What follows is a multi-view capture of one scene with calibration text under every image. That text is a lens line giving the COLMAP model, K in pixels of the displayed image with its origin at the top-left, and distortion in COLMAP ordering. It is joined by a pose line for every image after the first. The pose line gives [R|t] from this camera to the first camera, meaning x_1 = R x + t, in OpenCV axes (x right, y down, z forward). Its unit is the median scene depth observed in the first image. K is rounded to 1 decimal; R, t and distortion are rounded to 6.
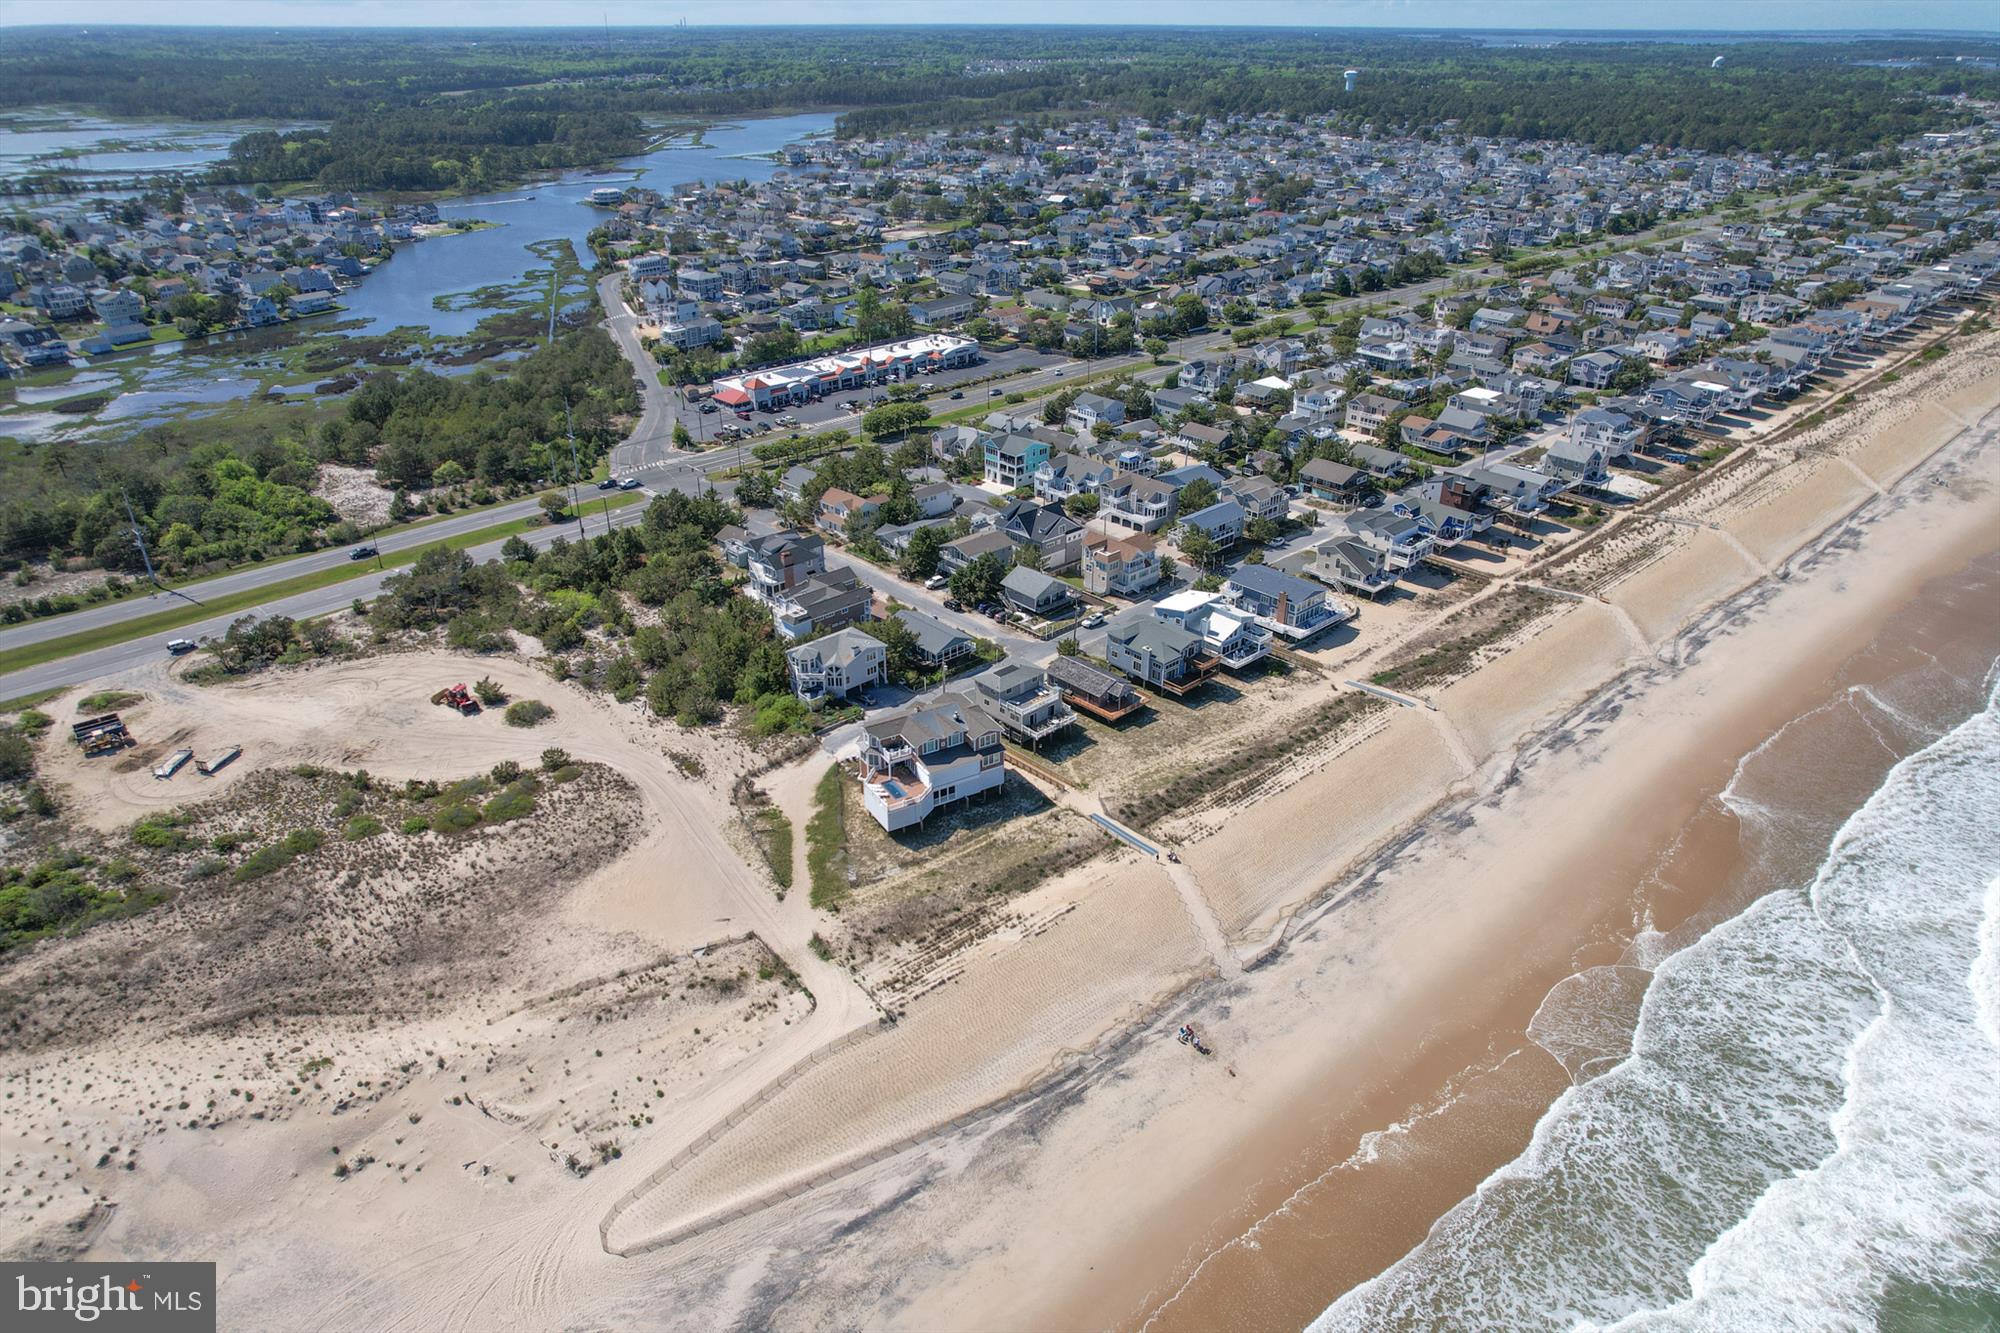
lens RADIAL K [[1271.6, 0, 998.0], [0, 1271.6, 685.5], [0, 0, 1]] dist [-0.069234, 0.057705]
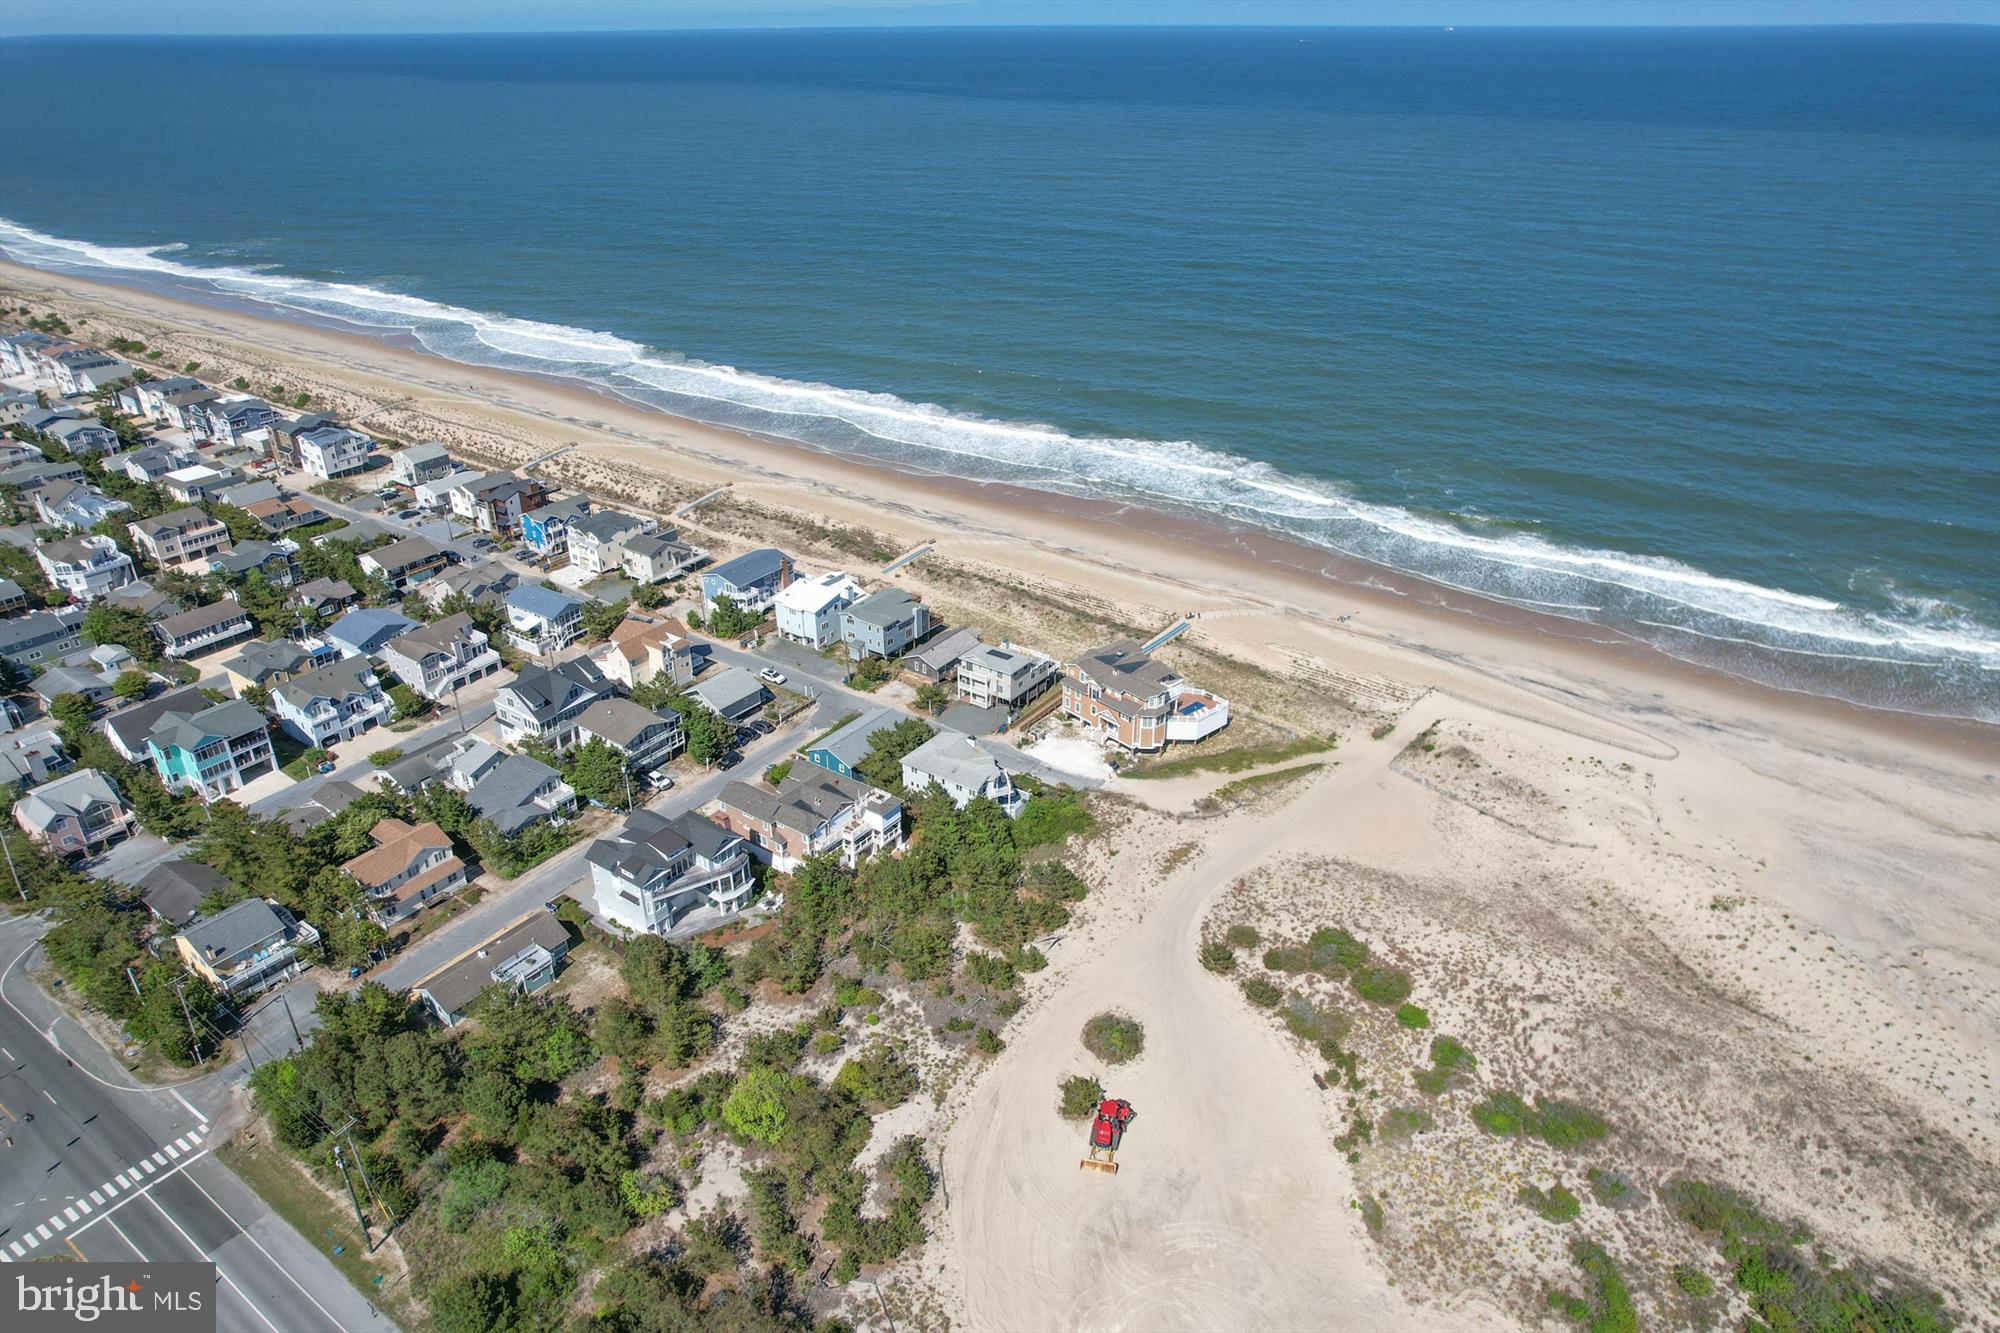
lens RADIAL K [[1271.6, 0, 998.0], [0, 1271.6, 685.5], [0, 0, 1]] dist [-0.069234, 0.057705]
pose [[-0.192806, -0.462114, 0.865608, -0.801713], [0.466893, 0.732691, 0.495151, -0.450812], [-0.863039, 0.499614, 0.074490, 0.838390]]
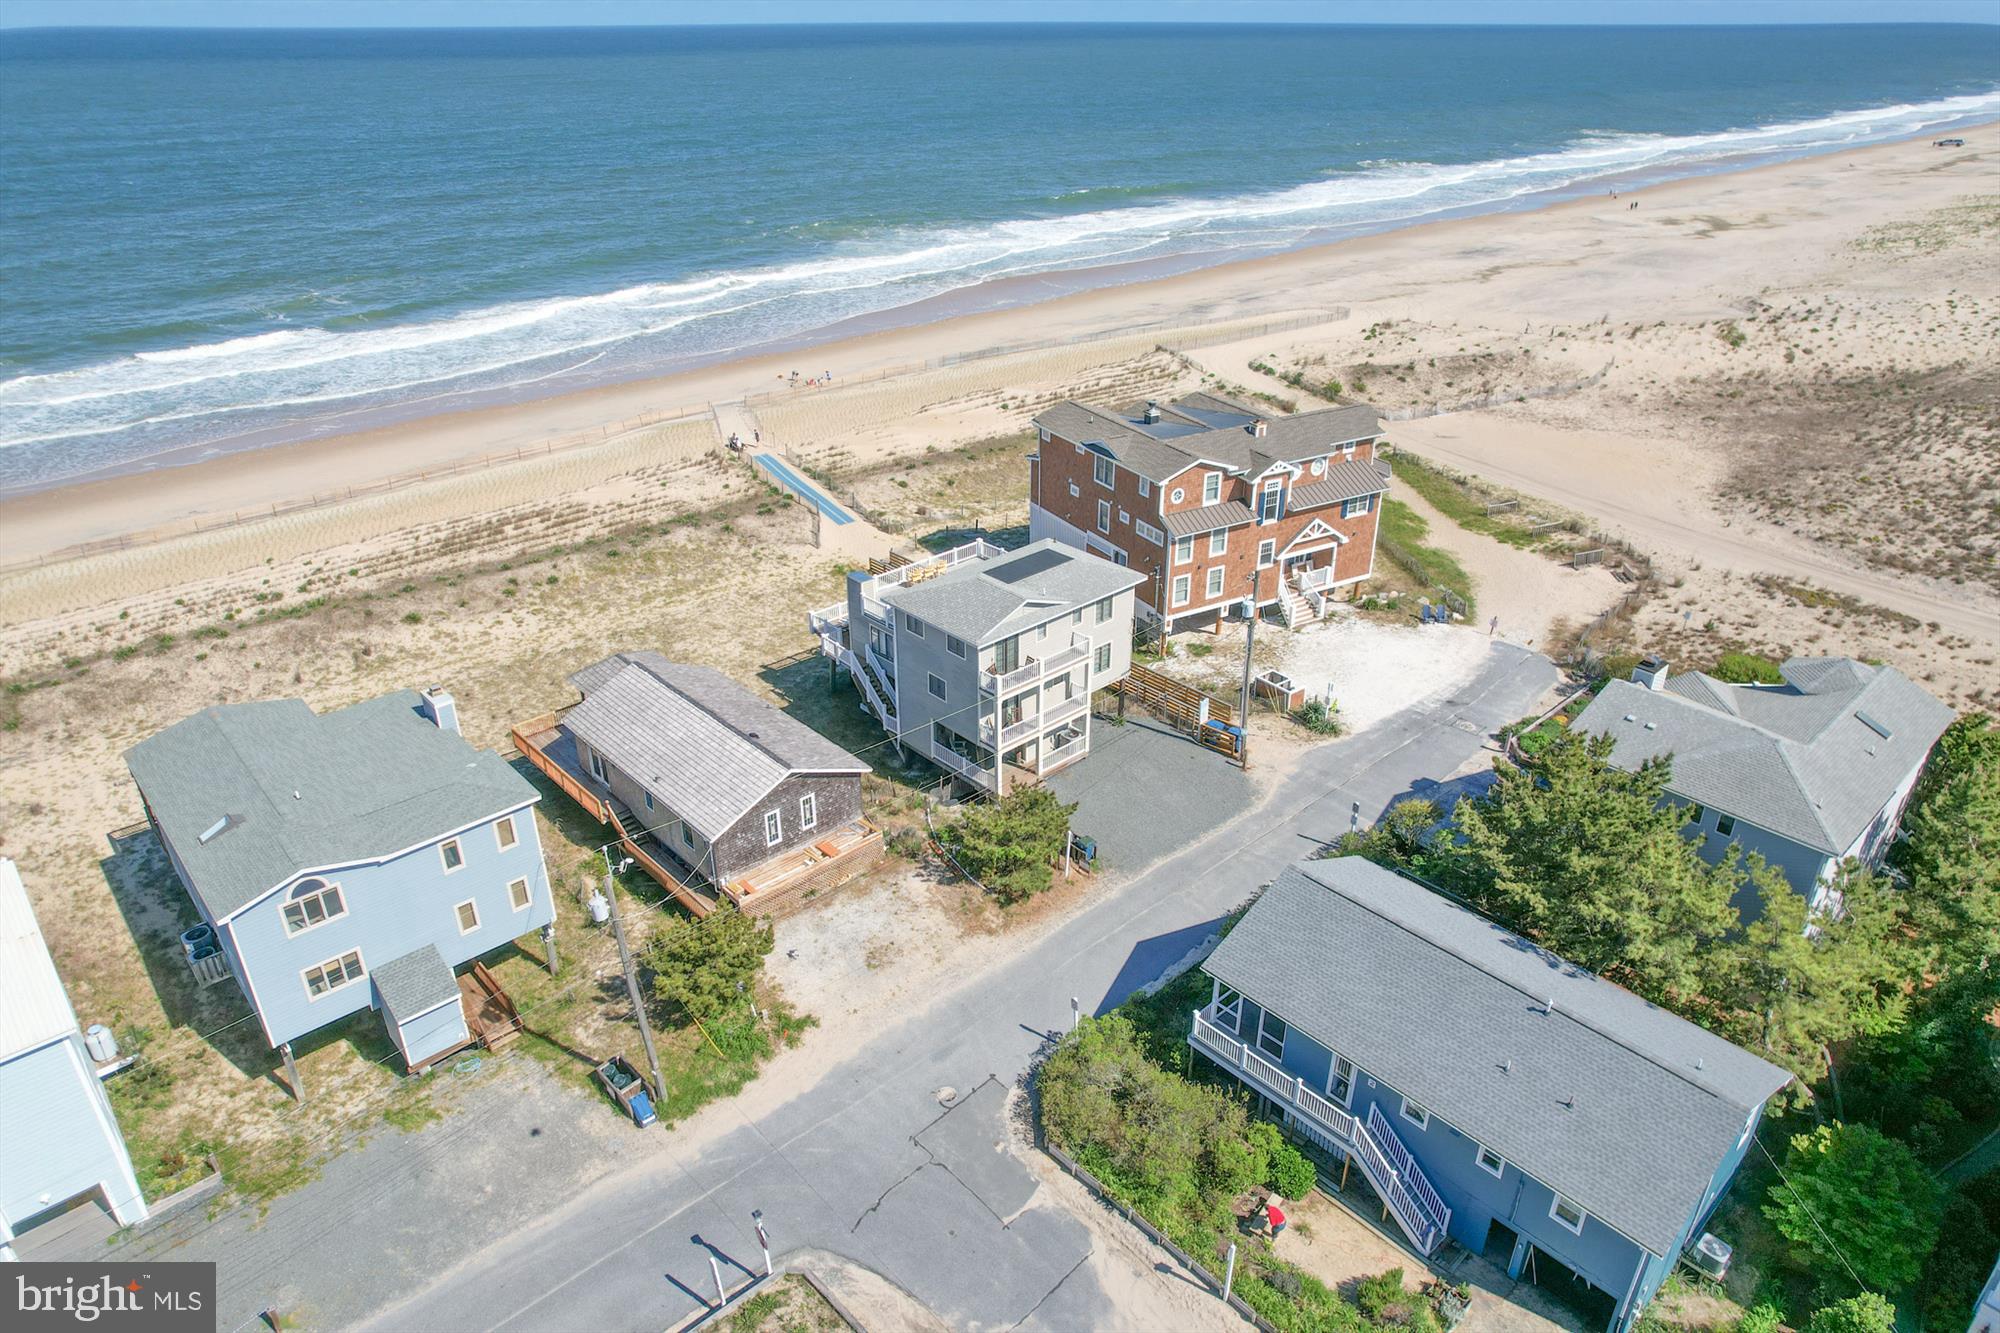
lens RADIAL K [[1271.6, 0, 998.0], [0, 1271.6, 685.5], [0, 0, 1]] dist [-0.069234, 0.057705]
pose [[-0.999935, -0.003818, 0.010698, 0.008891], [0.006769, 0.556095, 0.831091, -0.211306], [-0.009122, 0.831110, -0.556033, 1.058321]]
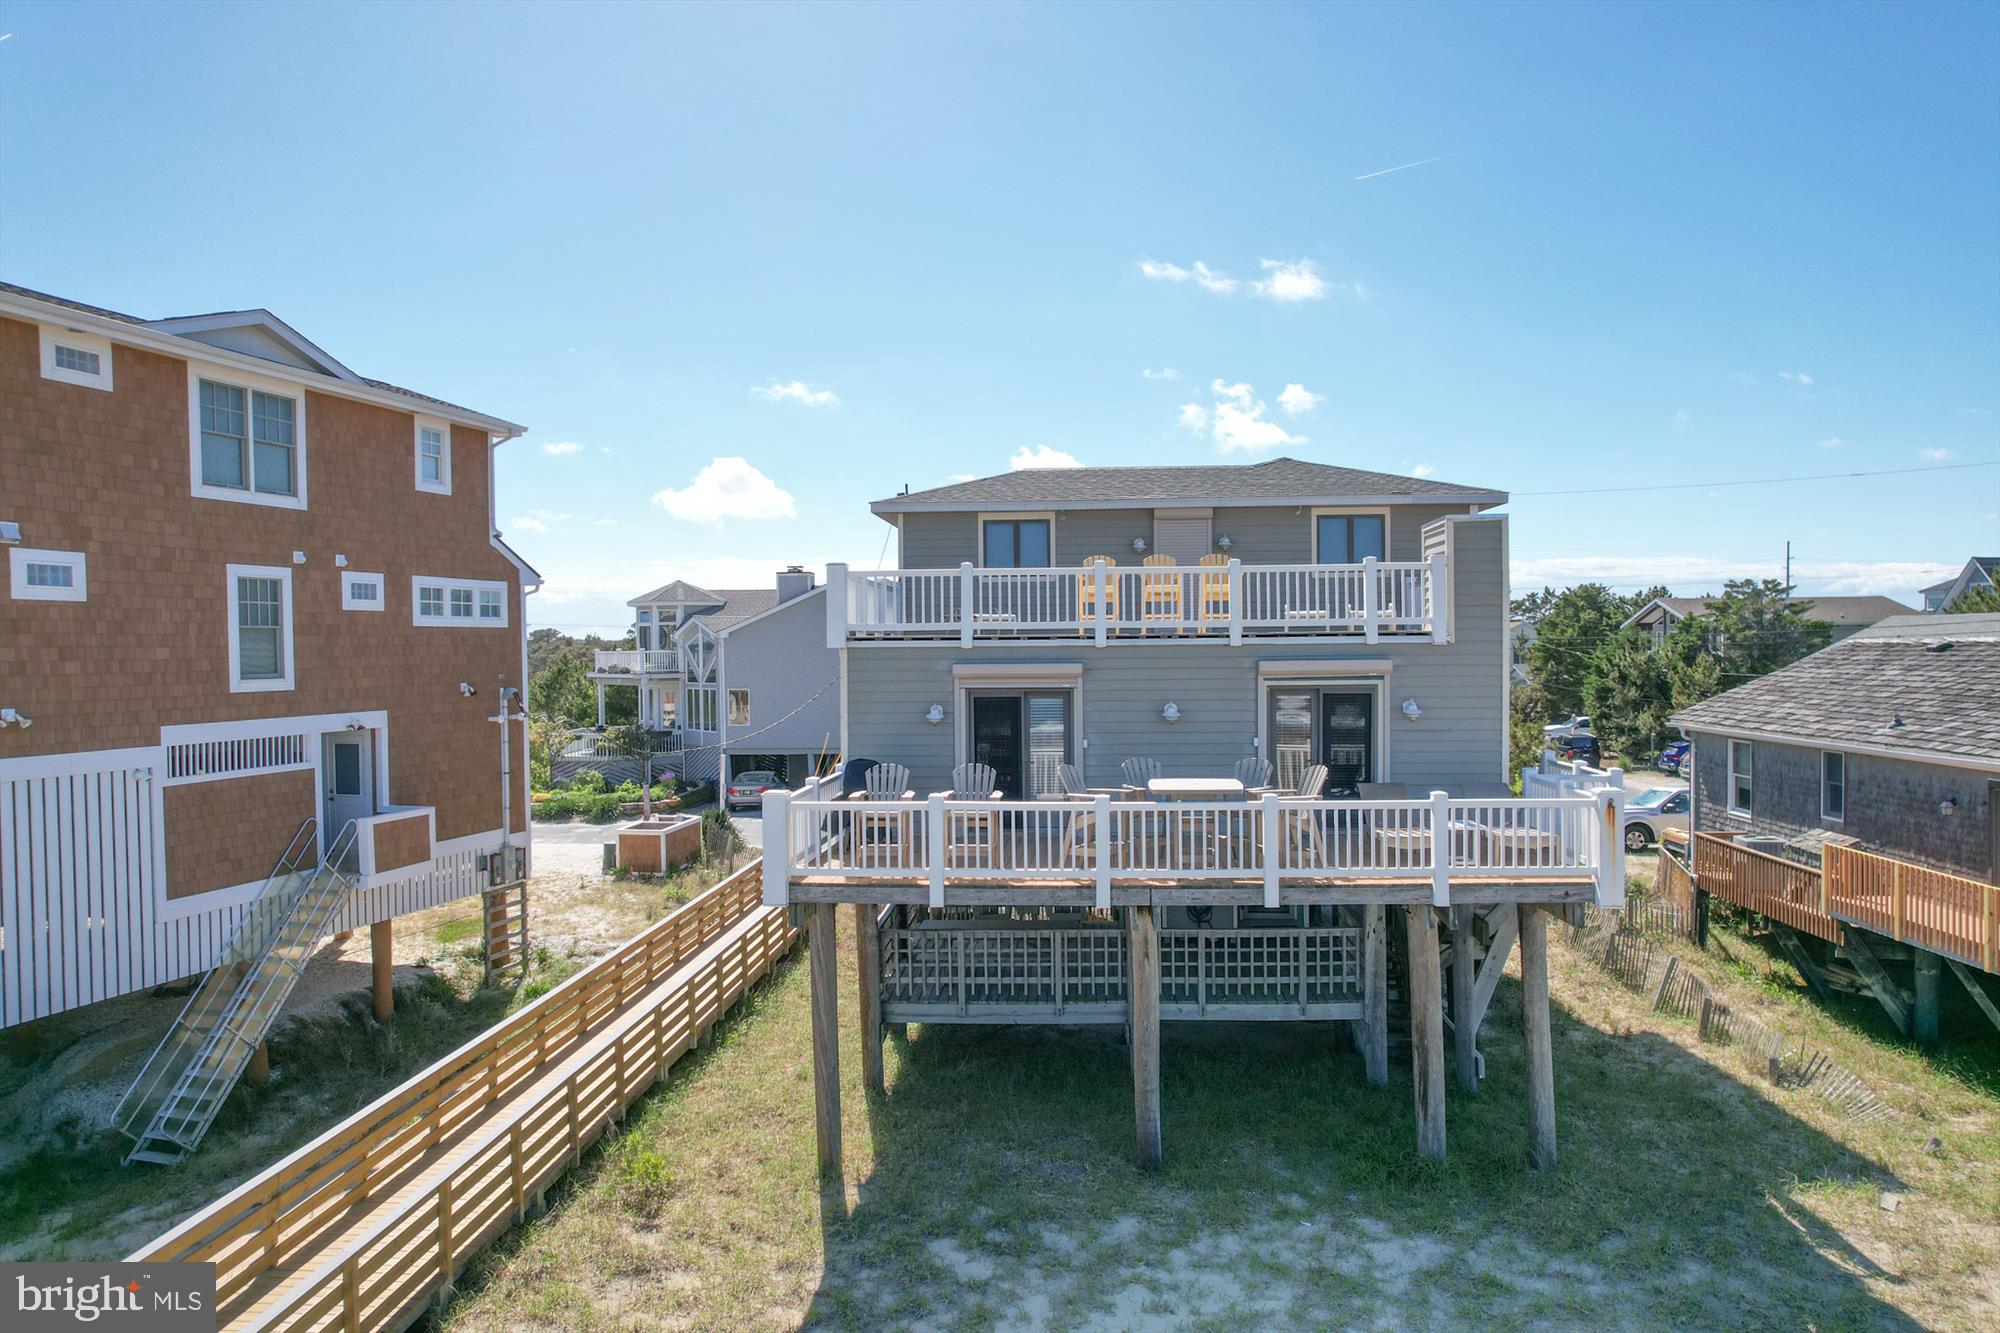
lens RADIAL K [[1271.6, 0, 998.0], [0, 1271.6, 685.5], [0, 0, 1]] dist [-0.069234, 0.057705]
pose [[0.683627, 0.012462, -0.729726, 0.077360], [-0.333495, 0.894698, -0.297147, 0.041873], [0.649181, 0.446497, 0.615796, 0.828340]]
